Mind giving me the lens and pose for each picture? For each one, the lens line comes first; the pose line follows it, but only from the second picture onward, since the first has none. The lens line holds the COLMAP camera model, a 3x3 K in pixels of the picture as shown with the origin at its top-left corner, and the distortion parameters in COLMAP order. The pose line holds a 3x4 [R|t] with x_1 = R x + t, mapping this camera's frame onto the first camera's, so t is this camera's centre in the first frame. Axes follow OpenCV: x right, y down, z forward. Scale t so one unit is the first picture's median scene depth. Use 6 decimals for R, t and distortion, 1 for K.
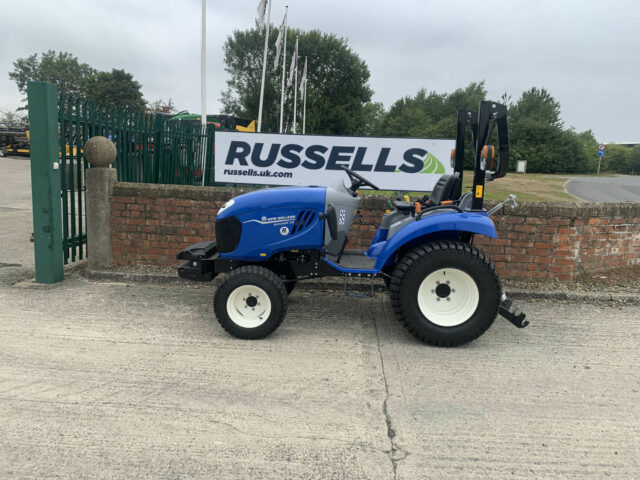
lens RADIAL K [[484.9, 0, 319.6], [0, 484.9, 247.7], [0, 0, 1]] dist [0.051148, -0.066149]
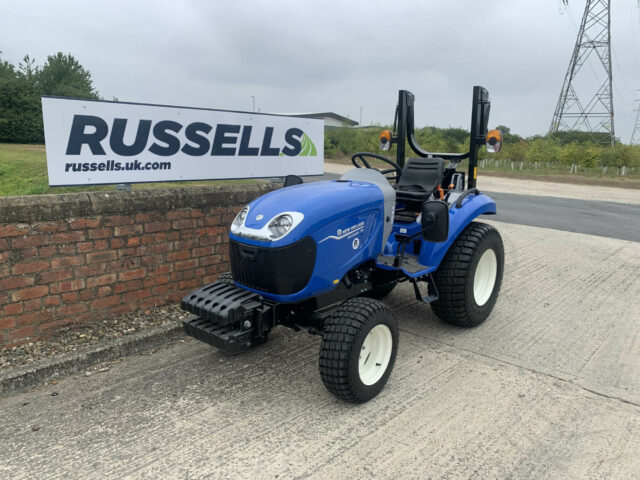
lens RADIAL K [[484.9, 0, 319.6], [0, 484.9, 247.7], [0, 0, 1]] dist [0.051148, -0.066149]
pose [[0.619285, -0.188283, 0.762257, -0.481302], [0.143215, 0.981623, 0.126114, -0.092571], [-0.771994, 0.031066, 0.634870, 0.398887]]
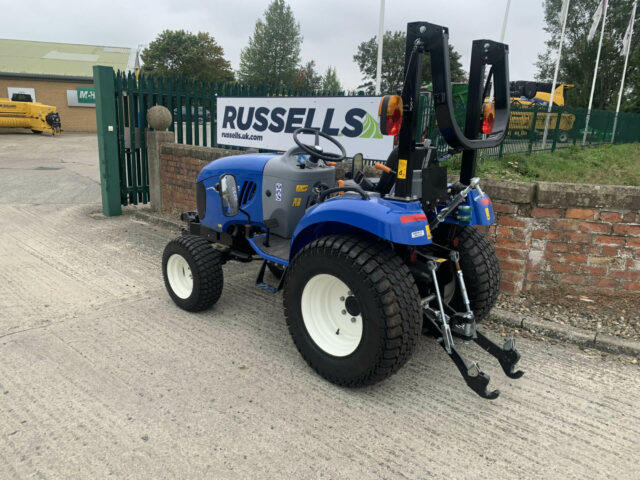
lens RADIAL K [[484.9, 0, 319.6], [0, 484.9, 247.7], [0, 0, 1]] dist [0.051148, -0.066149]
pose [[0.782387, 0.145711, -0.605508, 0.694745], [-0.112544, 0.989318, 0.092653, -0.029999], [0.612540, -0.004344, 0.790428, 0.265144]]
